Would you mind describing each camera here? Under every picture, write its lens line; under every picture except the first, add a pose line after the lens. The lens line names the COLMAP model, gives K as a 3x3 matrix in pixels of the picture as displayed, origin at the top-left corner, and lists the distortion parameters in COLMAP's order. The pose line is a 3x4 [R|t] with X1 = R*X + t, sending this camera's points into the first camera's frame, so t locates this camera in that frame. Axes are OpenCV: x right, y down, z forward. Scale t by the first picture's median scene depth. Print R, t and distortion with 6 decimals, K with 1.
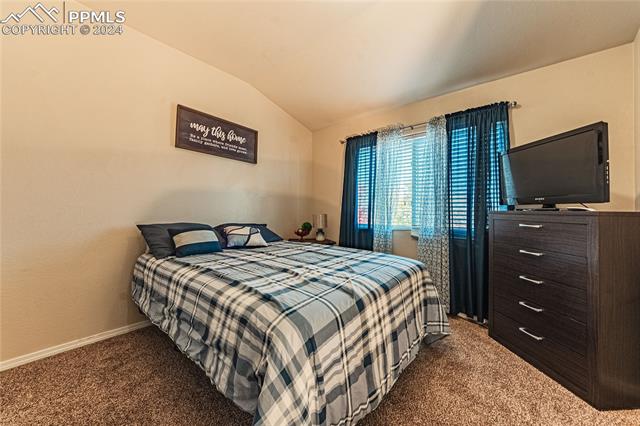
lens RADIAL K [[228.4, 0, 322.6], [0, 228.4, 211.1], [0, 0, 1]] dist [-0.000031, -0.000029]
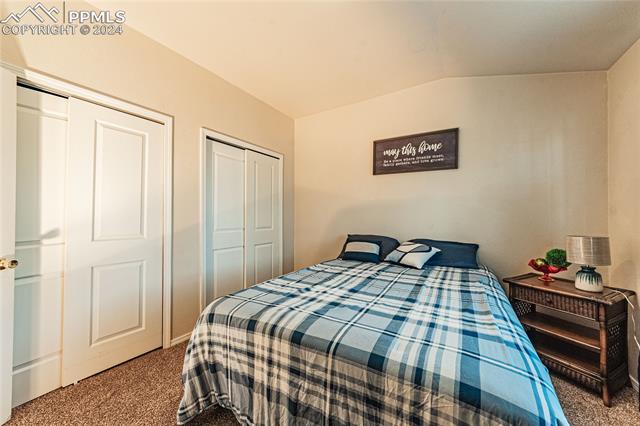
lens RADIAL K [[228.4, 0, 322.6], [0, 228.4, 211.1], [0, 0, 1]] dist [-0.000031, -0.000029]
pose [[0.145675, -0.043136, -0.988392, 0.489856], [-0.004126, 0.999014, -0.044208, -0.018741], [0.989324, 0.010518, 0.145353, 0.461948]]
